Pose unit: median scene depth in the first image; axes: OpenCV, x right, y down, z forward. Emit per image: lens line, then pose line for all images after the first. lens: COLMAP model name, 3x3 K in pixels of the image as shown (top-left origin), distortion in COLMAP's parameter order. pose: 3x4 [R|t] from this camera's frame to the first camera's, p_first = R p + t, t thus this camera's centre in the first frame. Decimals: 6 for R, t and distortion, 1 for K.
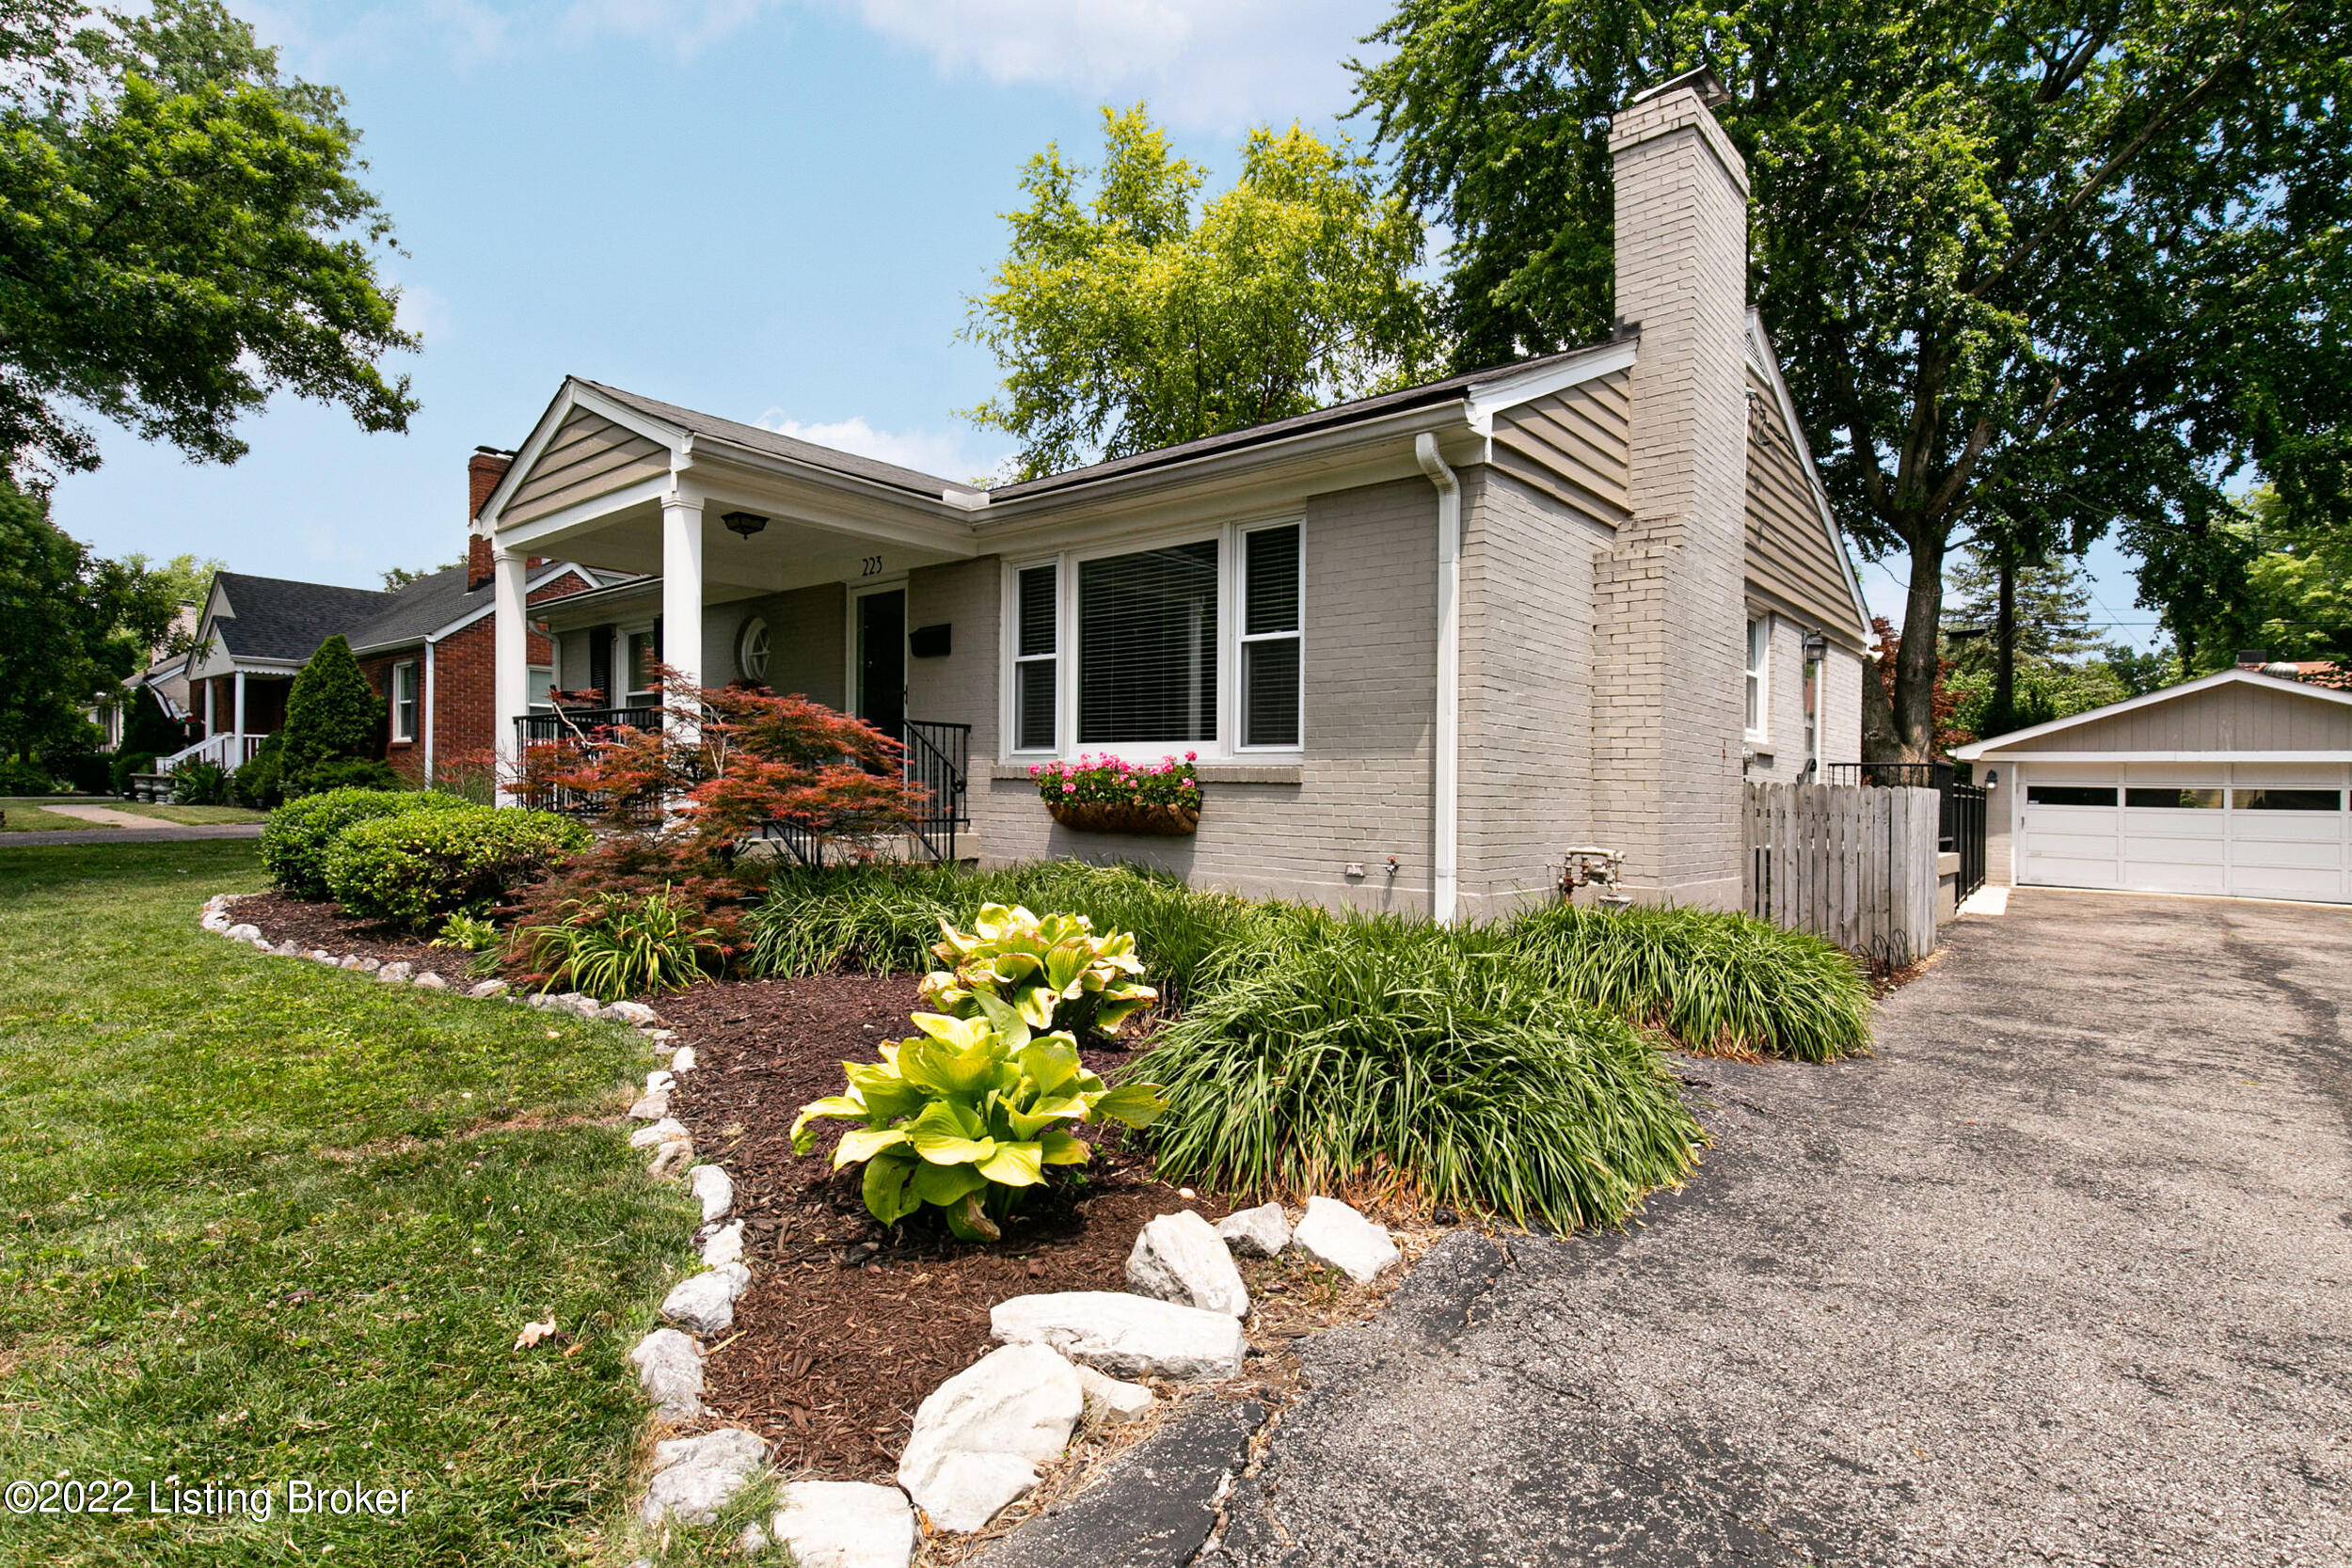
lens RADIAL K [[1157.0, 0, 1104.1], [0, 1157.0, 791.5], [0, 0, 1]] dist [0.002508, 0.001924]
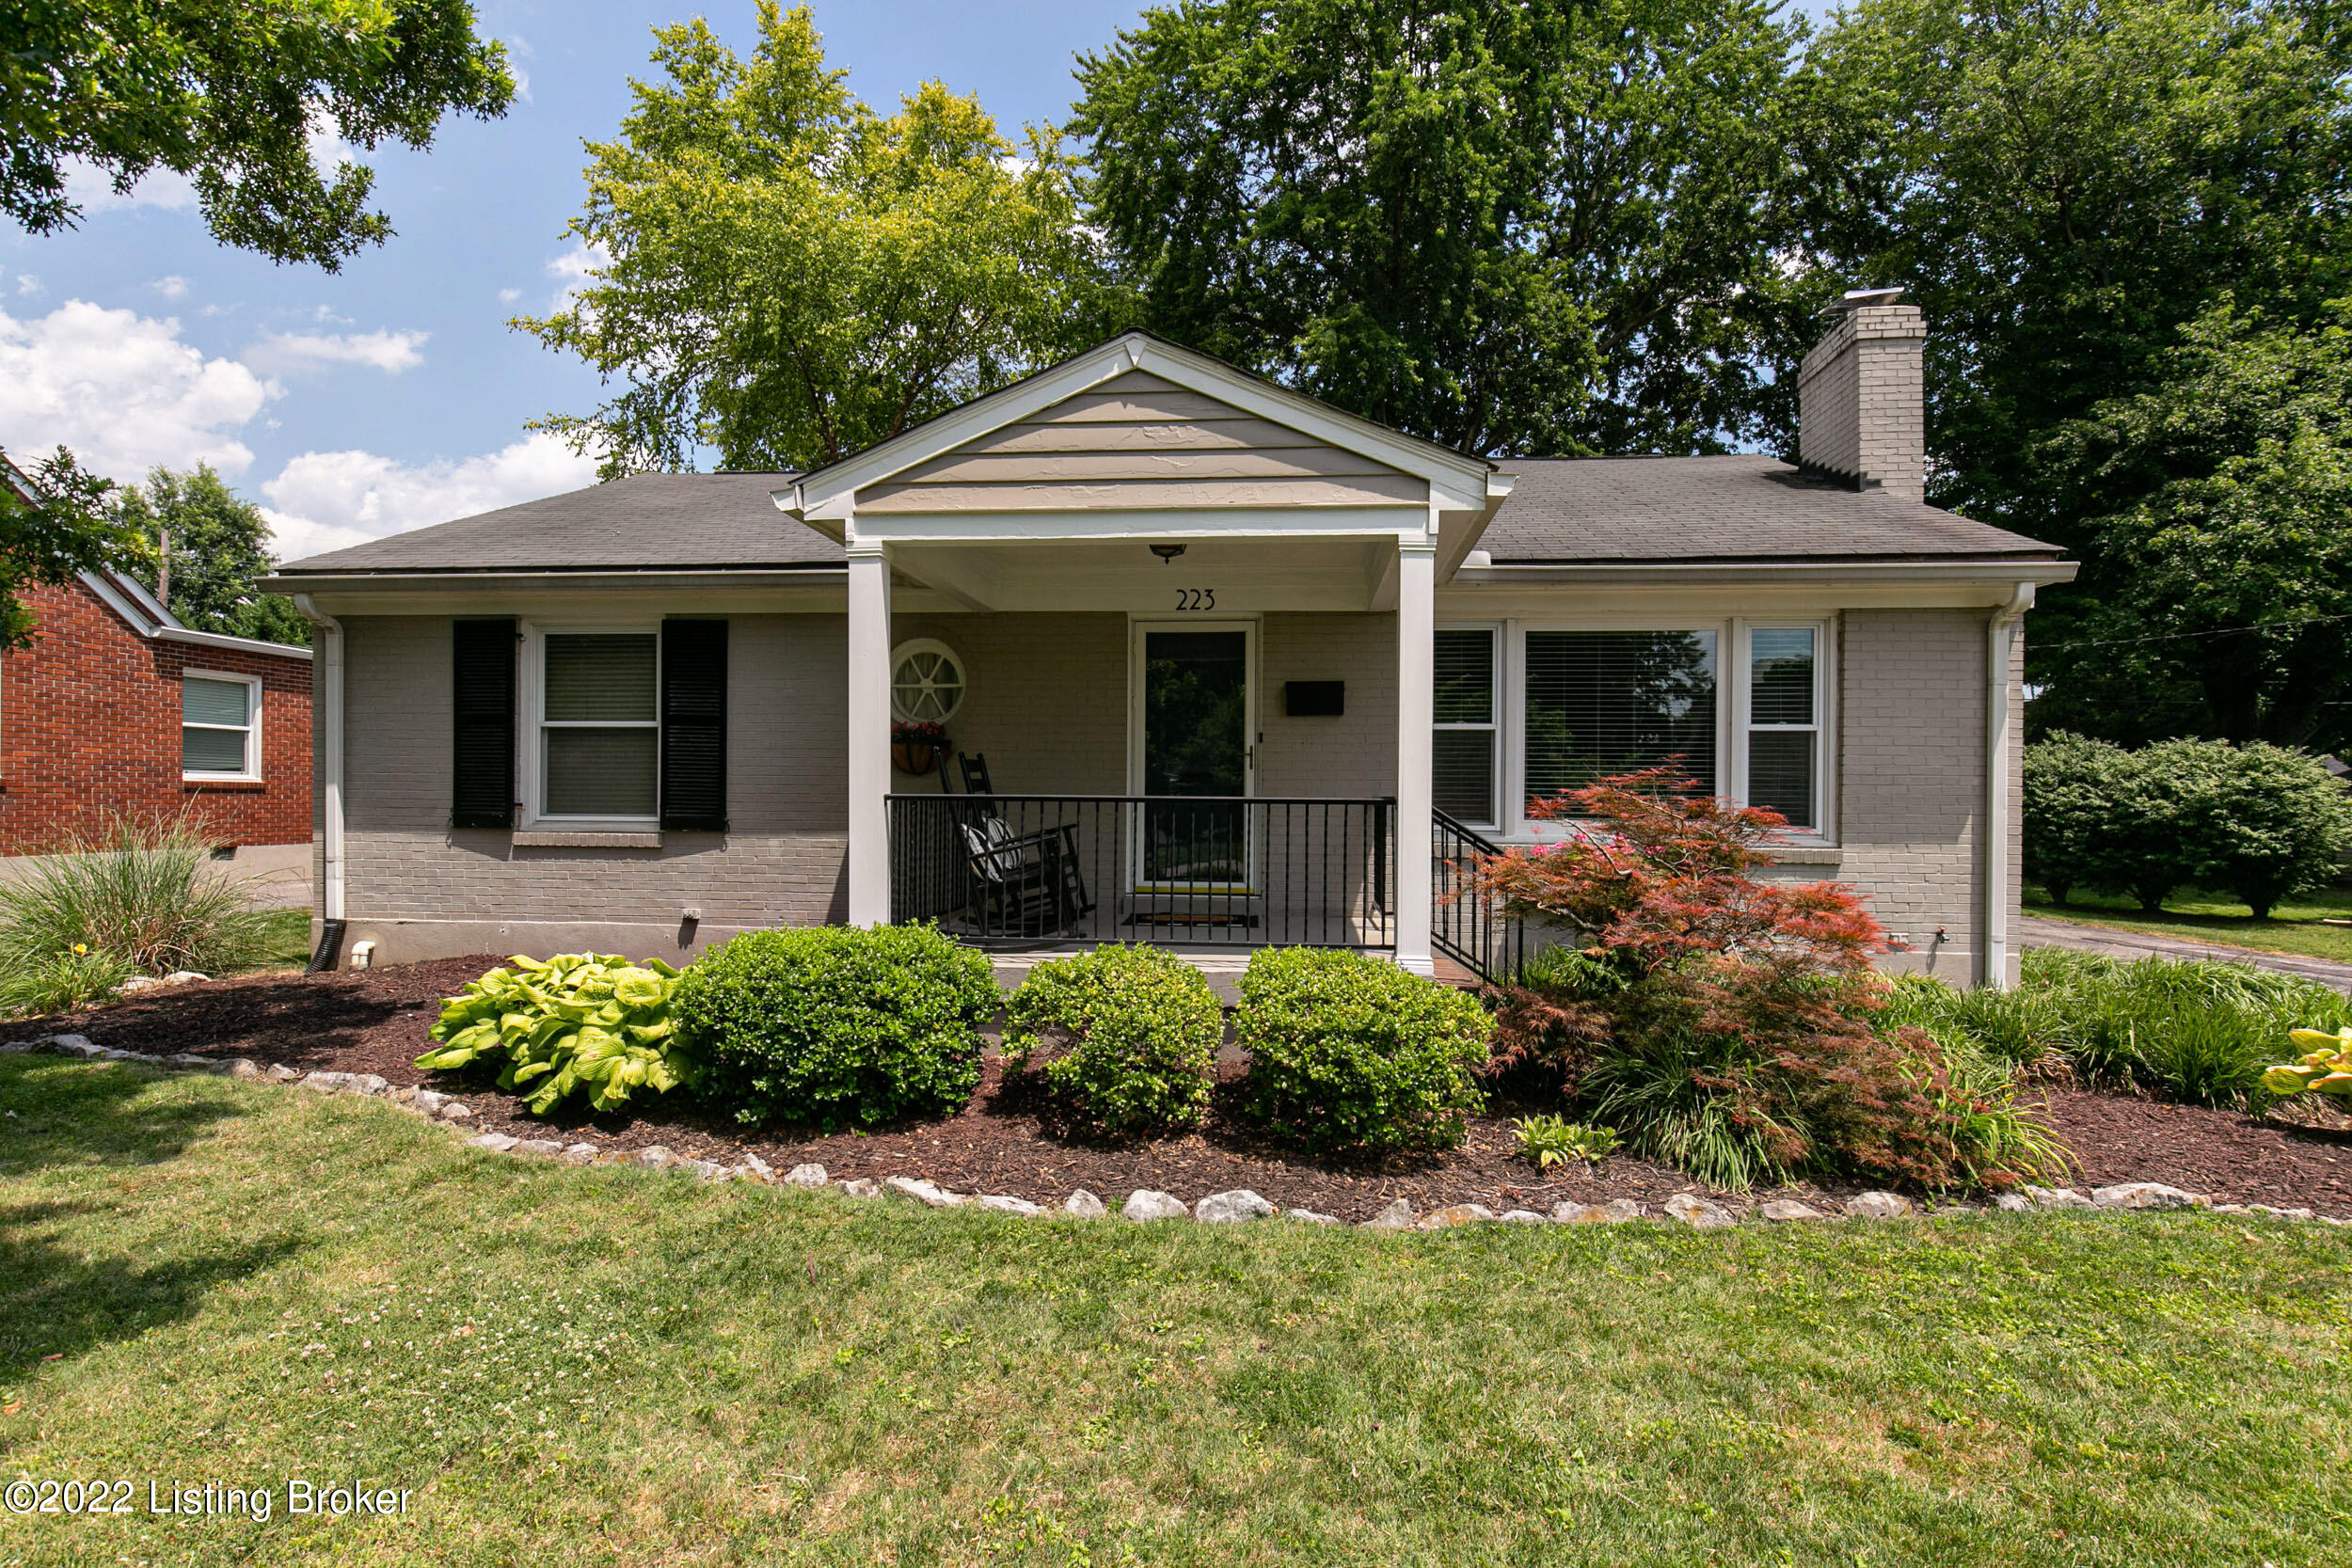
lens RADIAL K [[1215.4, 0, 1113.7], [0, 1215.4, 790.1], [0, 0, 1]] dist [-0.000092, 0.000999]
pose [[0.797359, -0.016522, 0.603280, -0.861071], [0.008276, 0.999831, 0.016444, -0.081465], [-0.603449, -0.008119, 0.797360, 0.379472]]
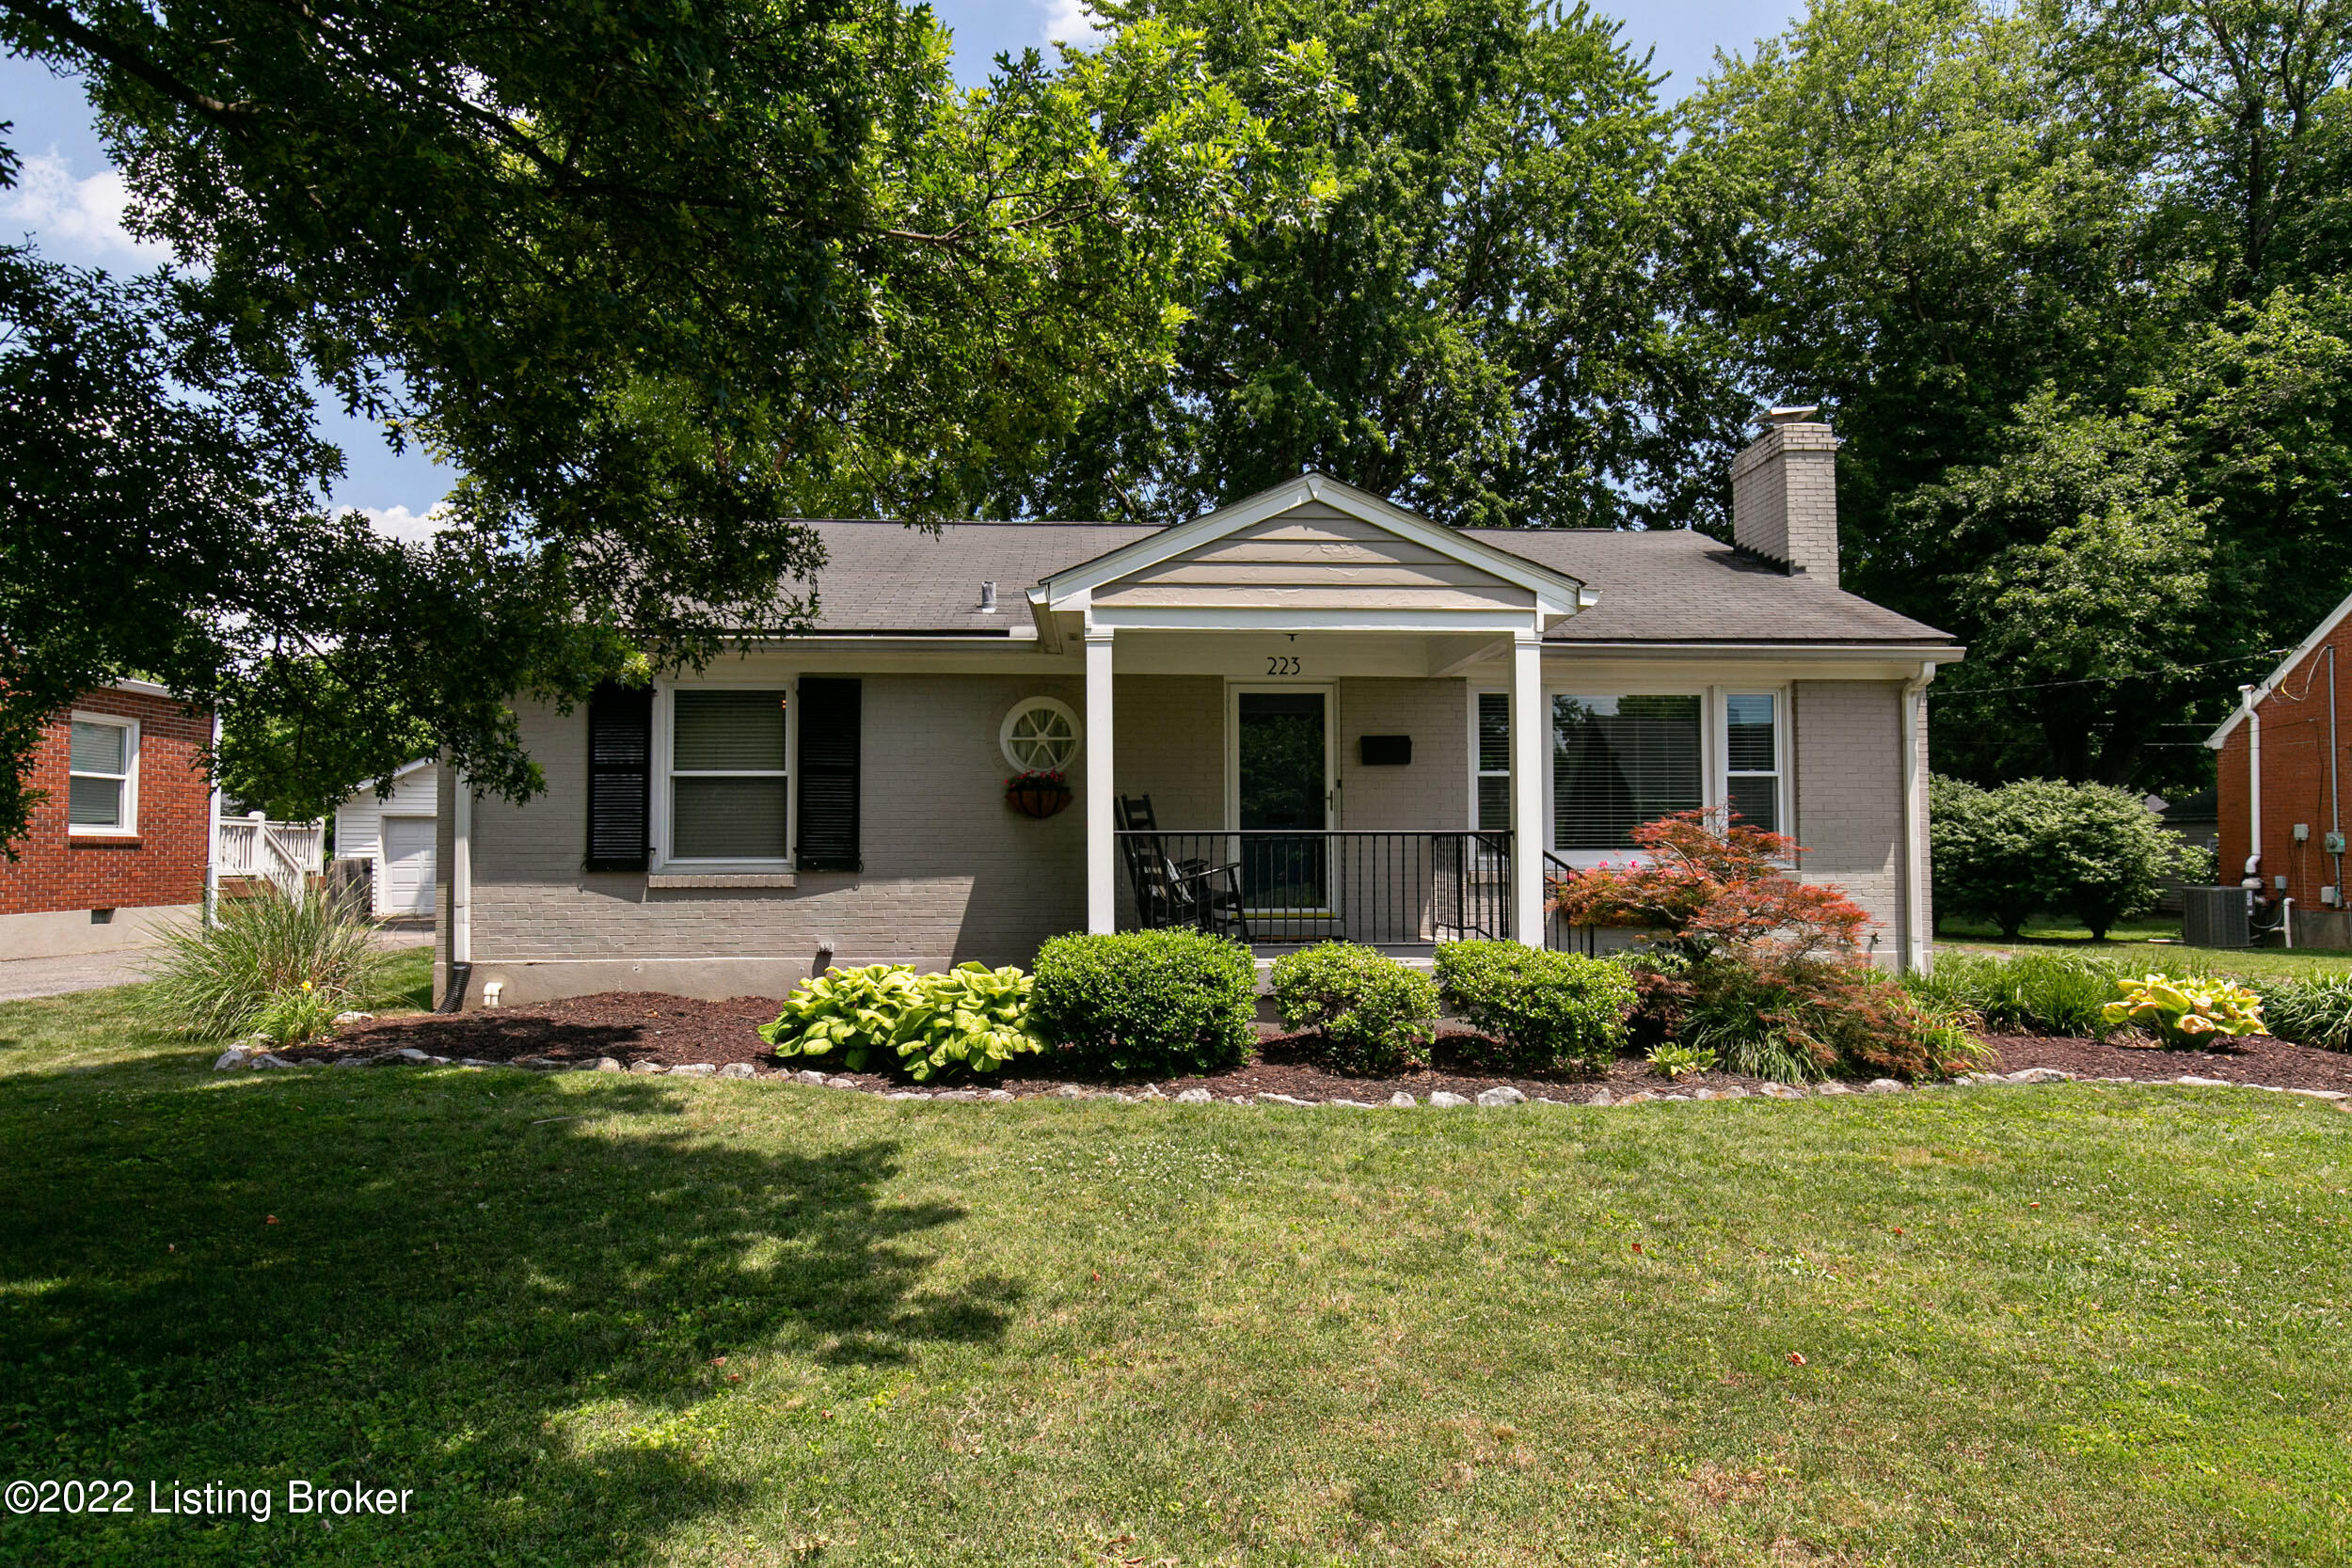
lens RADIAL K [[1446.3, 0, 1103.3], [0, 1446.3, 783.5], [0, 0, 1]] dist [0.004897, -0.001326]
pose [[0.693716, 0.004872, 0.720232, -1.312453], [0.016555, 0.999605, -0.022708, -0.079521], [-0.720059, 0.027676, 0.693361, 0.302554]]
